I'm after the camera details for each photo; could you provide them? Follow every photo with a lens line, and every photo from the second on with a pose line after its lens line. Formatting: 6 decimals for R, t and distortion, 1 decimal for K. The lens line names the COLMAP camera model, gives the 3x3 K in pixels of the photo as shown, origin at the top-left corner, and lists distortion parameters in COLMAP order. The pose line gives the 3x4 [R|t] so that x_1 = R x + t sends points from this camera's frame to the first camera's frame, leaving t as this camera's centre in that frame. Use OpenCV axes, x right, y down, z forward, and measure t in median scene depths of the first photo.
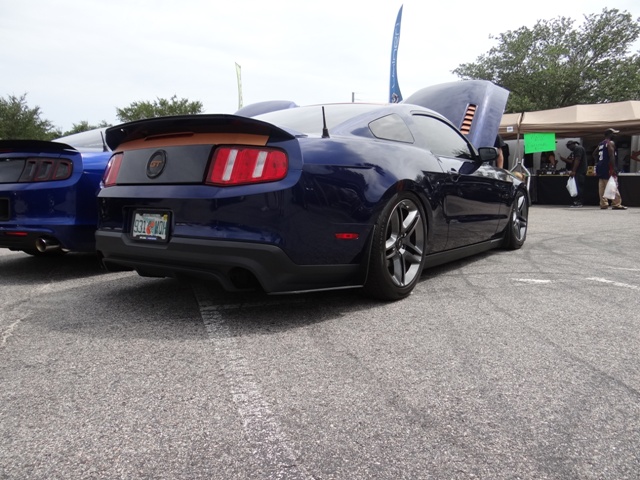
lens RADIAL K [[503.1, 0, 320.2], [0, 503.1, 239.6], [0, 0, 1]] dist [-0.002045, 0.001904]
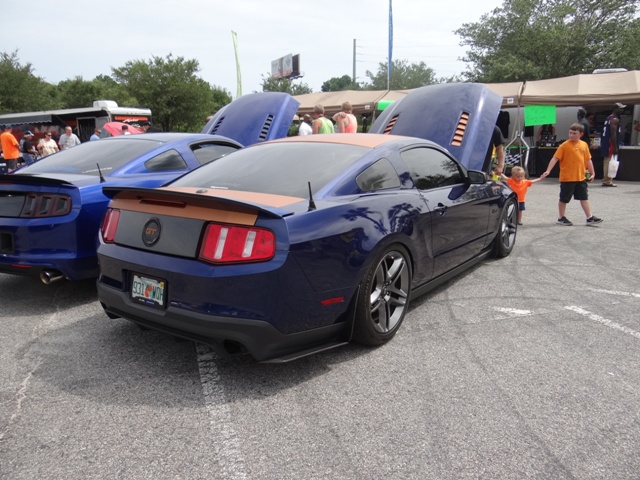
lens RADIAL K [[503.1, 0, 319.8], [0, 503.1, 240.6], [0, 0, 1]] dist [-0.002045, 0.001904]
pose [[0.999986, -0.004180, -0.003289, 0.026291], [0.004482, 0.995183, 0.097934, -0.210206], [0.002864, -0.097947, 0.995187, -0.043531]]
